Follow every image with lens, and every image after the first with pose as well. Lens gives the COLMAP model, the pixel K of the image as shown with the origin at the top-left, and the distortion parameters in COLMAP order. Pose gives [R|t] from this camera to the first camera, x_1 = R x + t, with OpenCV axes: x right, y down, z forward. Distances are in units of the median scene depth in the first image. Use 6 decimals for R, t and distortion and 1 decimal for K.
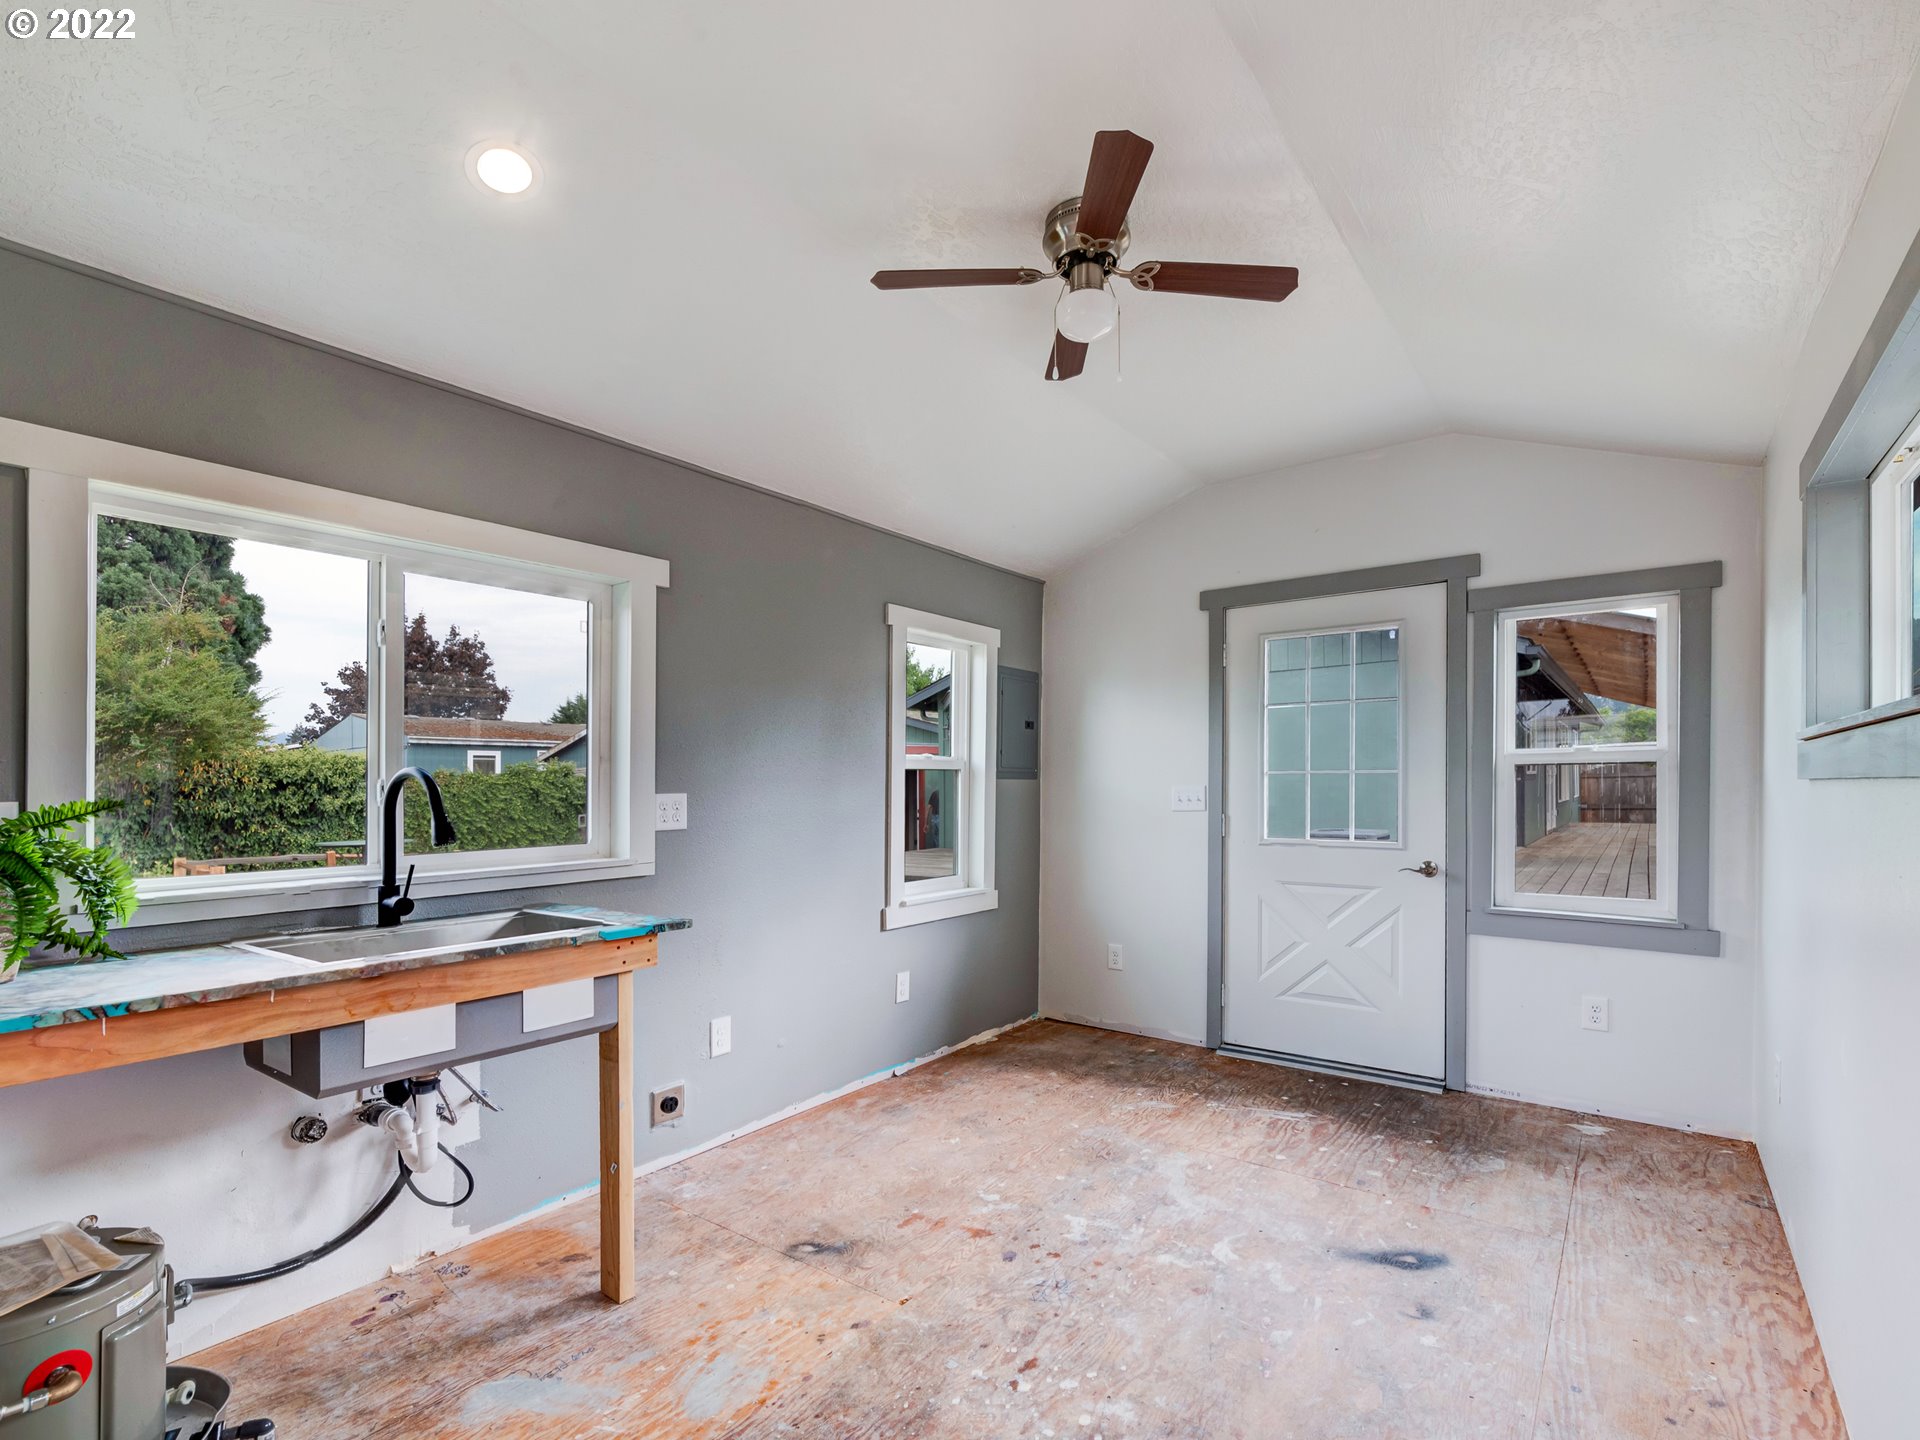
lens RADIAL K [[903.8, 0, 966.3], [0, 903.8, 820.4], [0, 0, 1]] dist [0.002818, 0.000561]
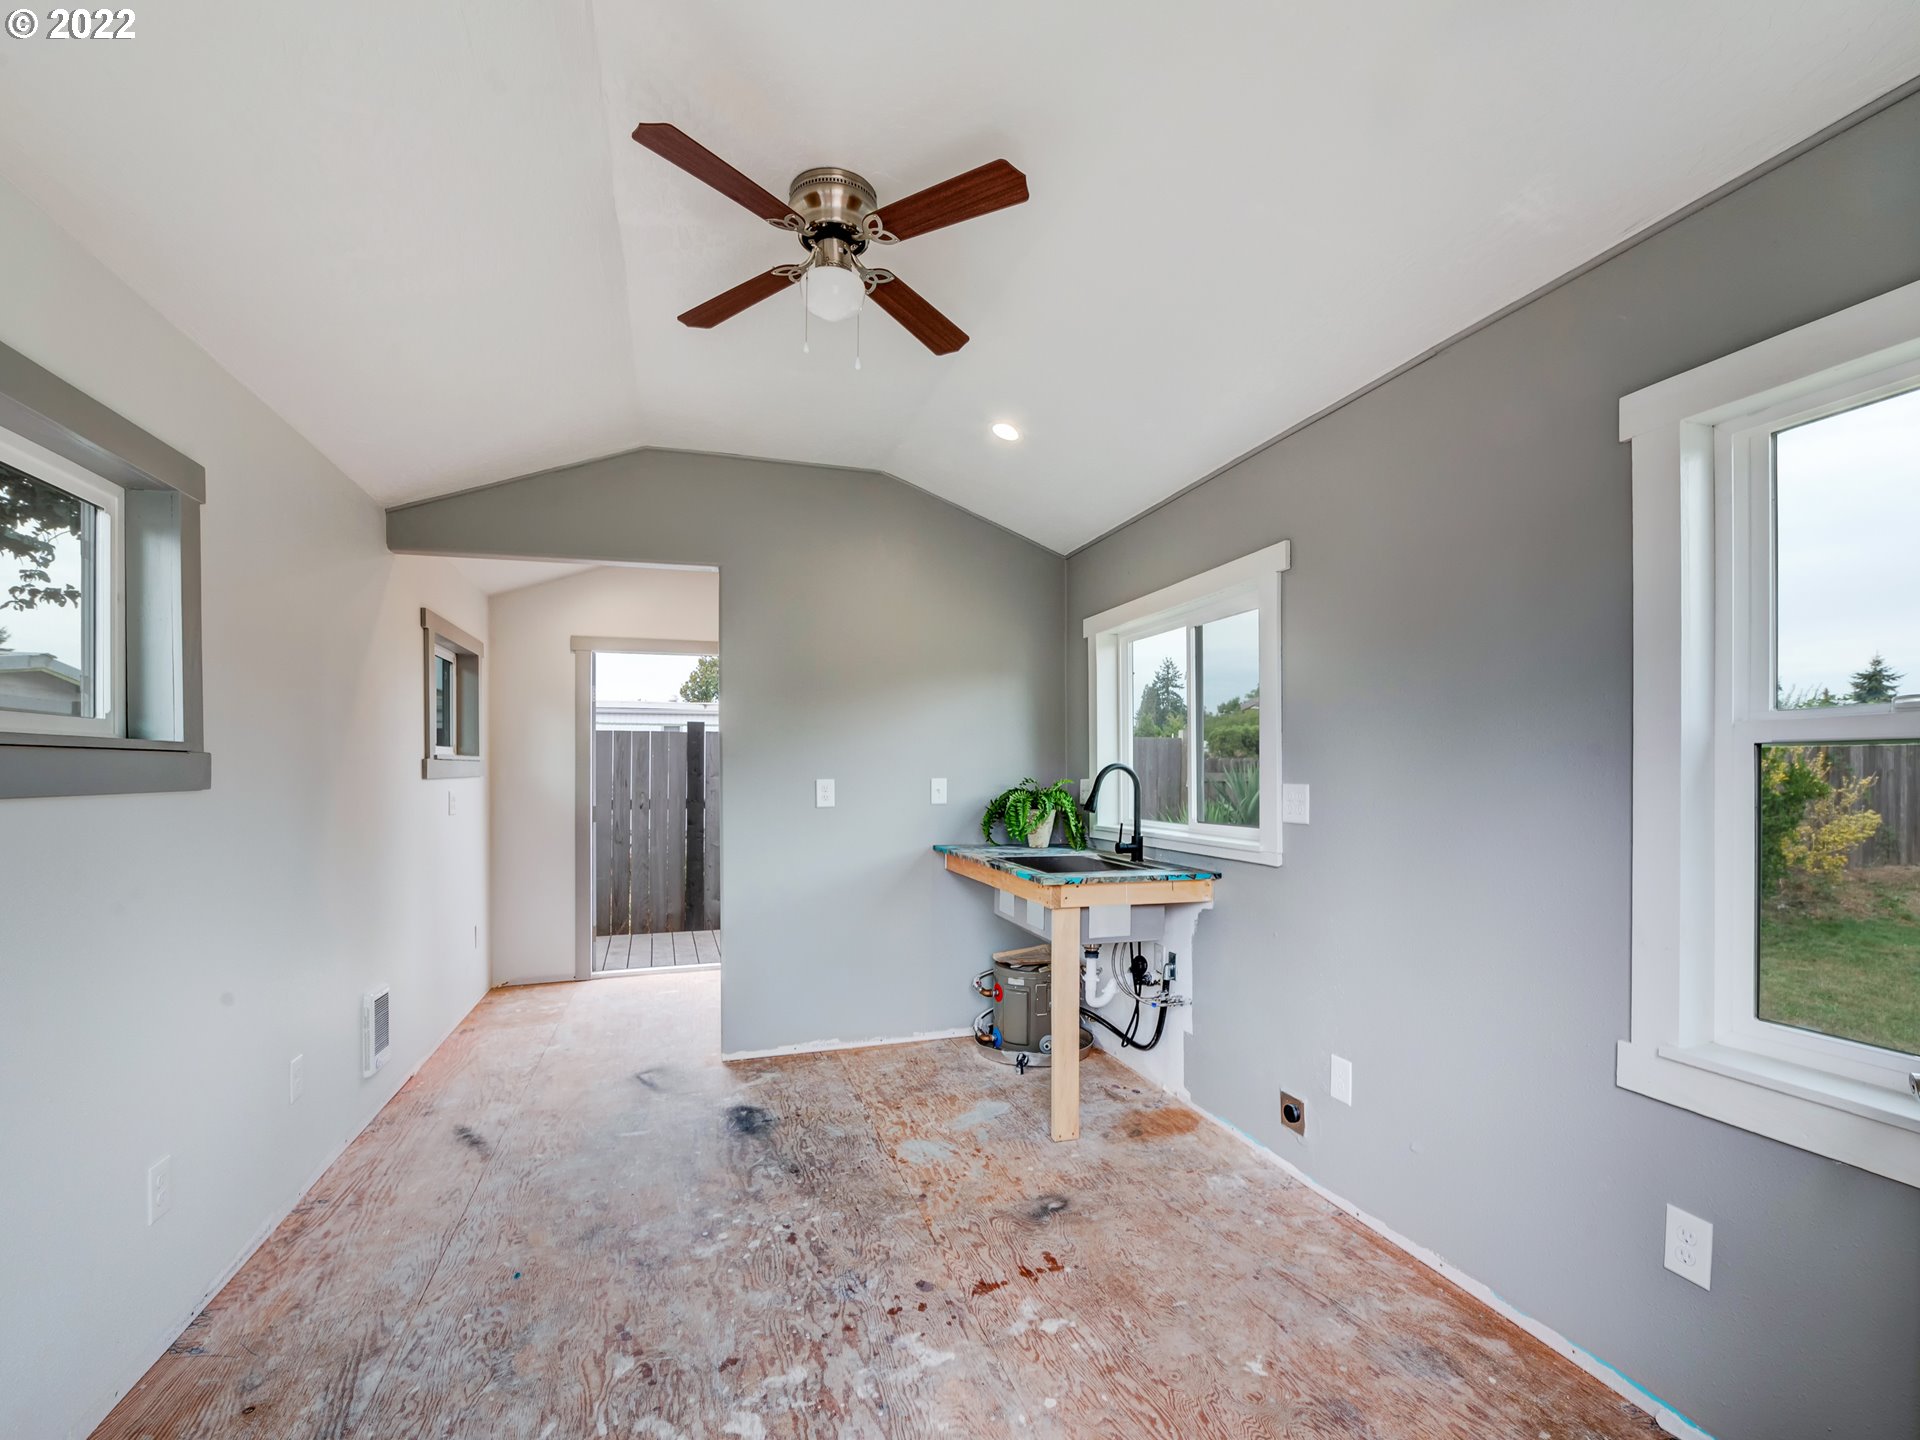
lens RADIAL K [[873.8, 0, 973.4], [0, 873.8, 753.7], [0, 0, 1]] dist [-0.003354, -0.000874]
pose [[-0.566579, -0.000768, -0.824007, 0.613731], [-0.020156, 0.999713, 0.012927, -0.066333], [0.823761, 0.023933, -0.566432, 1.236805]]
